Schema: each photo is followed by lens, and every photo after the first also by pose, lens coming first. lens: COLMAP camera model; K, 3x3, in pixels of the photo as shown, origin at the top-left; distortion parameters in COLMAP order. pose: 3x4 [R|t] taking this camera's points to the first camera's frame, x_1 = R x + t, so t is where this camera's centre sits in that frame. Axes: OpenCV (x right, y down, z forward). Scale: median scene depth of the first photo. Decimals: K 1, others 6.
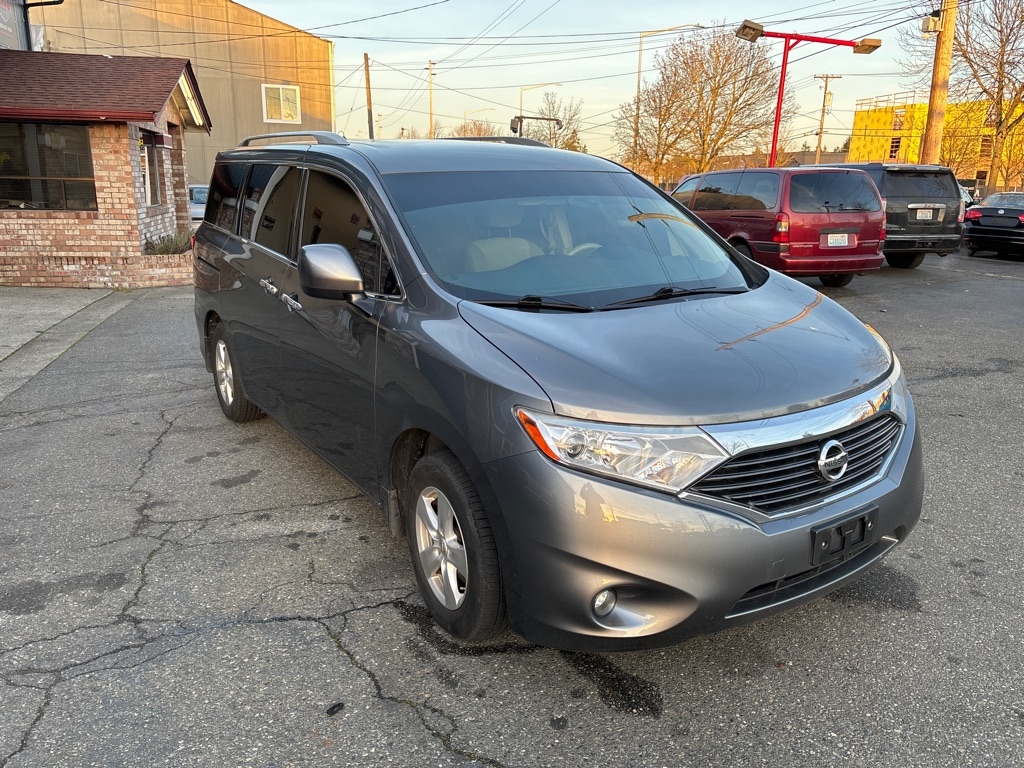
lens RADIAL K [[774.8, 0, 512.0], [0, 774.8, 384.0], [0, 0, 1]] dist [0.036945, -0.032694]
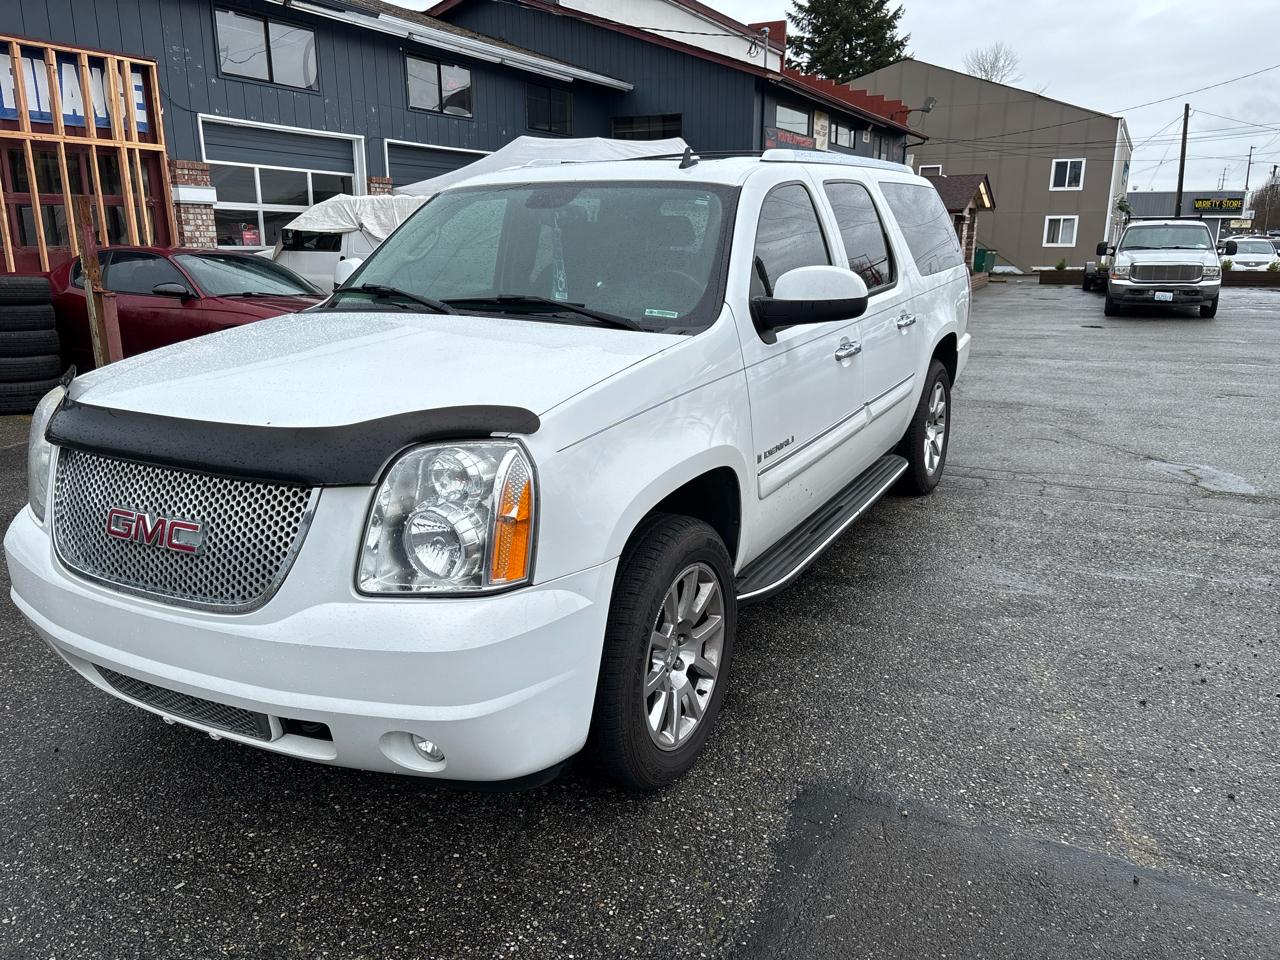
lens RADIAL K [[969.7, 0, 642.4], [0, 969.7, 488.3], [0, 0, 1]] dist [0.014790, 0.009372]
pose [[0.756487, 0.150682, -0.636413, 0.607834], [-0.153422, 0.986829, 0.051280, 0.357106], [0.635758, 0.058847, 0.769642, -1.382537]]
